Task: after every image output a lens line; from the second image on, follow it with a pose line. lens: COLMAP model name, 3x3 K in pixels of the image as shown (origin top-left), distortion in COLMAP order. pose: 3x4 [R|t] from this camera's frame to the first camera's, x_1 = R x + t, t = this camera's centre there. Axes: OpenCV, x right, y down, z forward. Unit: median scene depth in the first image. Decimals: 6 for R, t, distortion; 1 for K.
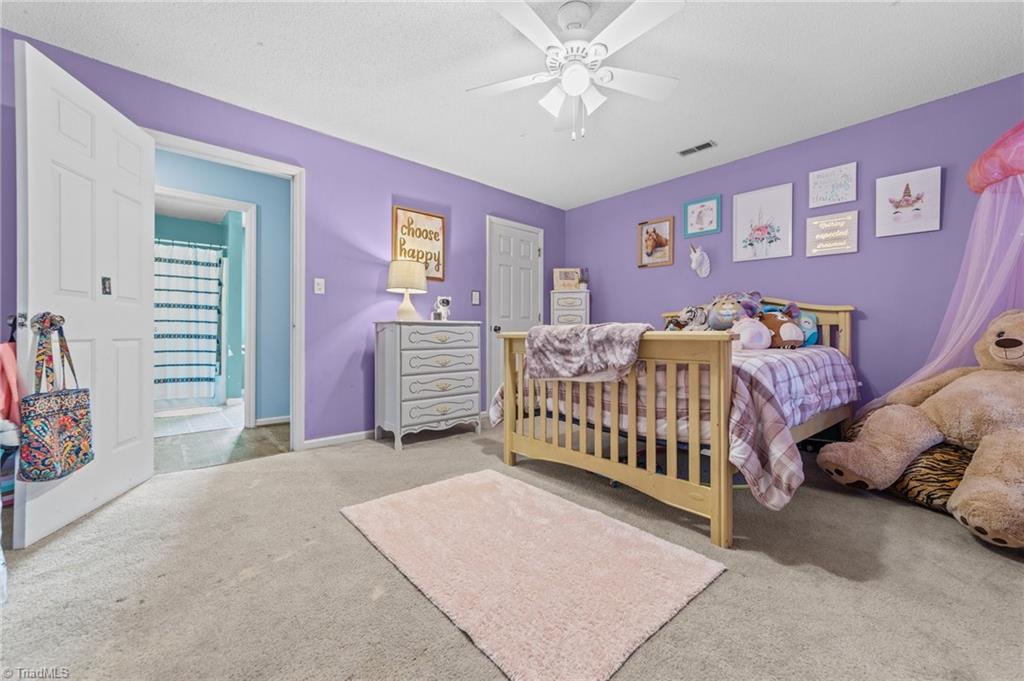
lens RADIAL K [[390.6, 0, 509.1], [0, 390.6, 337.4], [0, 0, 1]] dist [-0.016100, 0.007485]
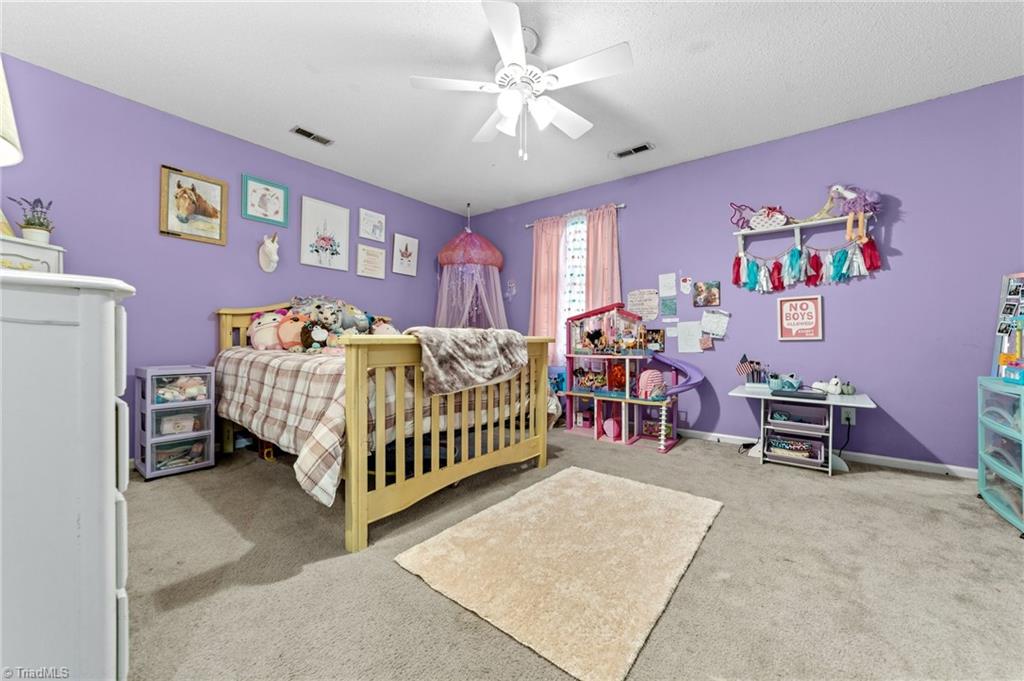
lens RADIAL K [[390.6, 0, 509.1], [0, 390.6, 337.4], [0, 0, 1]] dist [-0.016100, 0.007485]
pose [[-0.173747, -0.001519, 0.984789, -0.723698], [0.001964, 0.999996, 0.001889, -0.011069], [-0.984788, 0.002262, -0.173743, 0.981501]]
